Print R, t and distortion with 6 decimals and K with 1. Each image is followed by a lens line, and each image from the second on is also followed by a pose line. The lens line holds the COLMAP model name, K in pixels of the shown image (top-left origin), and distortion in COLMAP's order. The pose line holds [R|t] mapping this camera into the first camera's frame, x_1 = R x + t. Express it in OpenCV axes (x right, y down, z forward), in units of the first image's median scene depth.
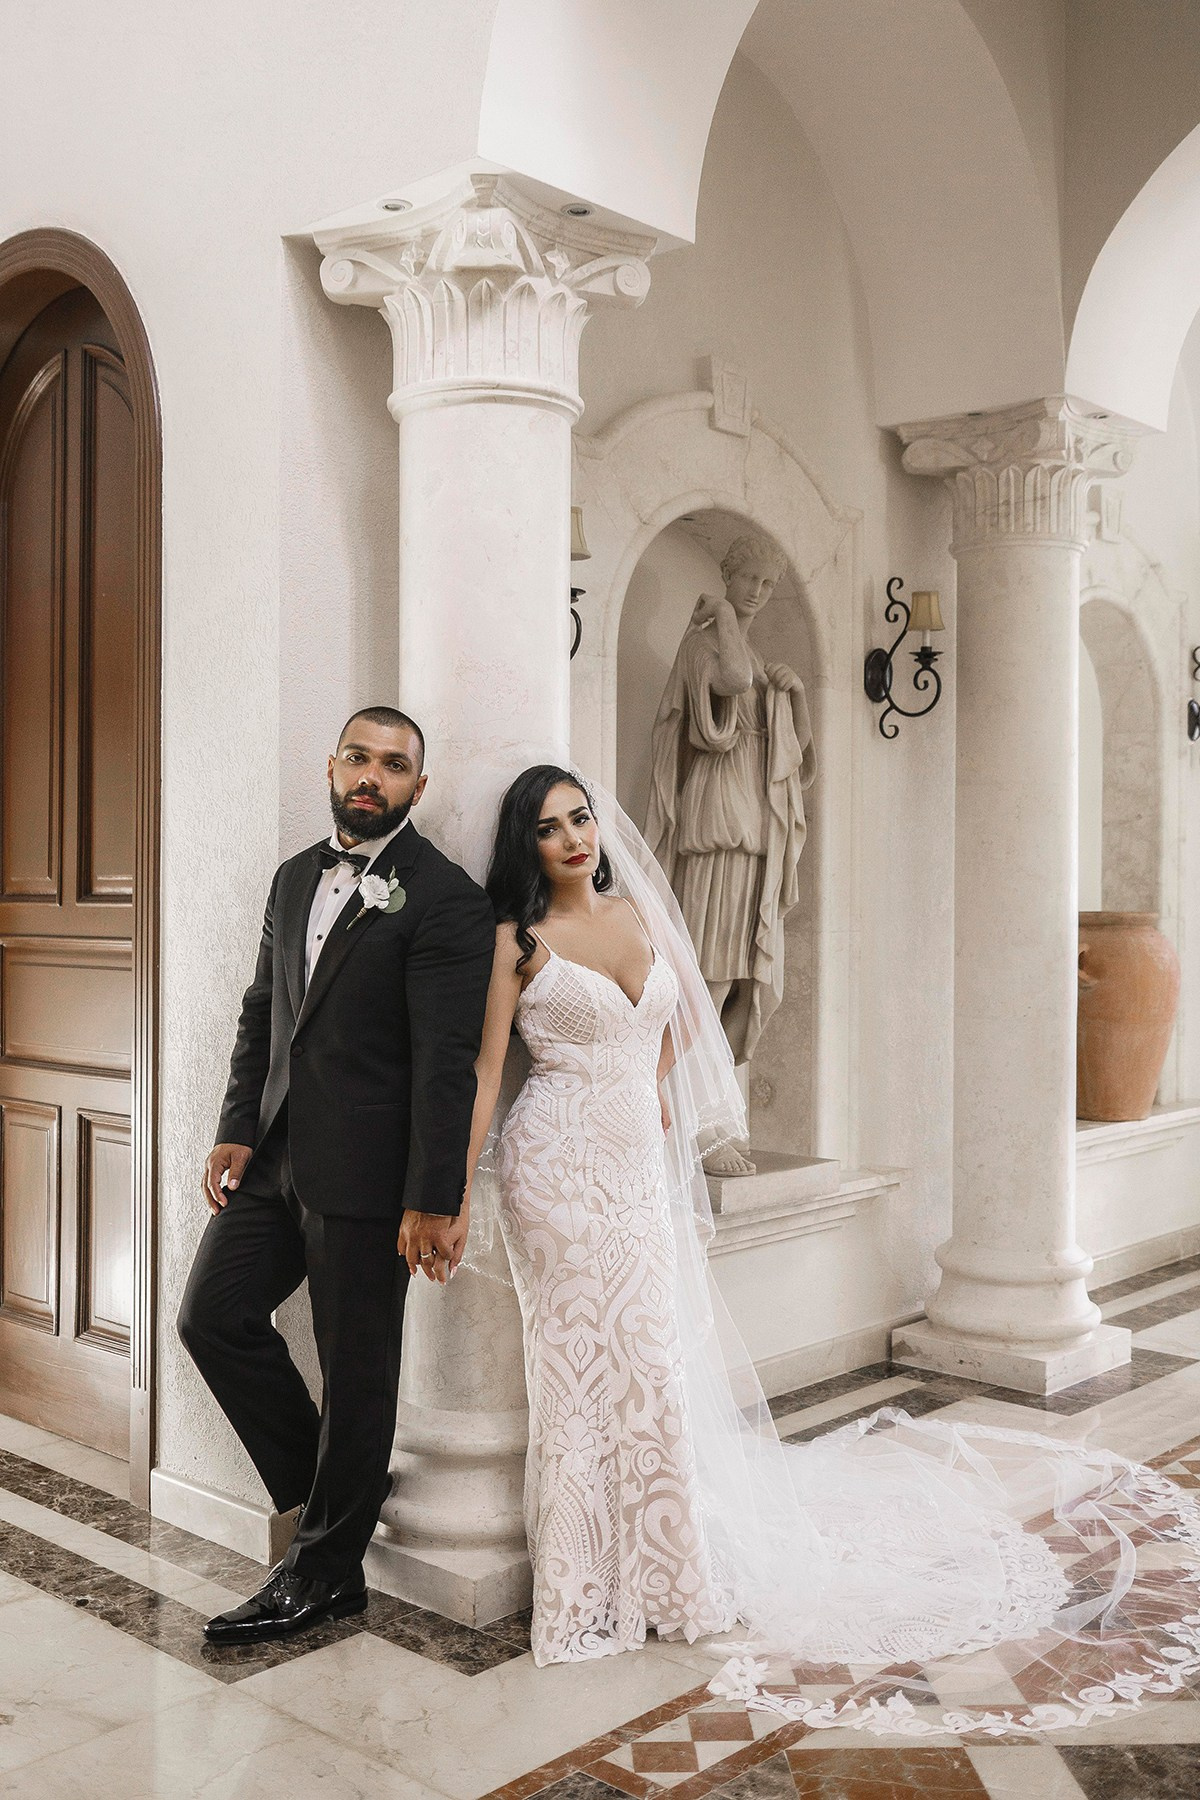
lens RADIAL K [[1758.4, 0, 600.0], [0, 1758.4, 900.0], [0, 0, 1]] dist [0.023954, 0.005879]
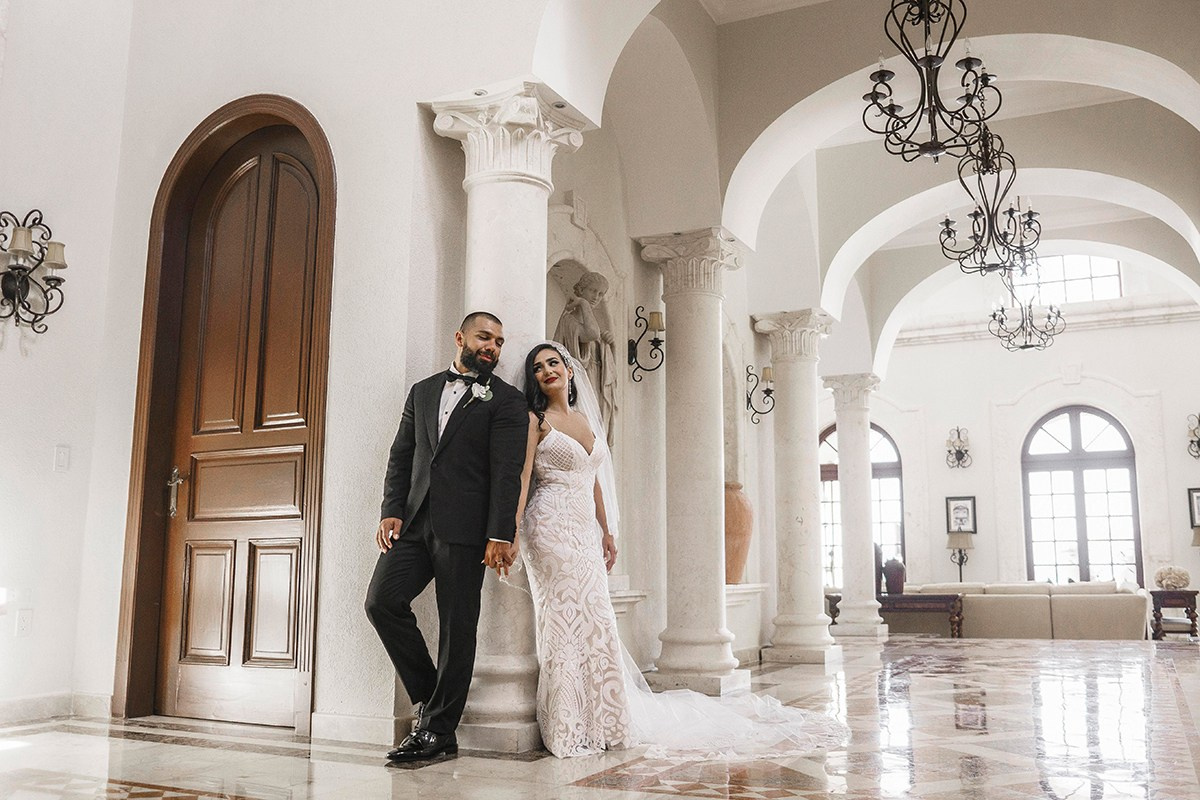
lens RADIAL K [[1028.5, 0, 601.5], [0, 1028.5, 420.6], [0, 0, 1]] dist [-0.015754, -0.001518]
pose [[0.959588, 0.039043, 0.278687, -0.311300], [0.006954, 0.986736, -0.162182, 0.219791], [-0.281322, 0.157566, 0.946589, -0.193244]]
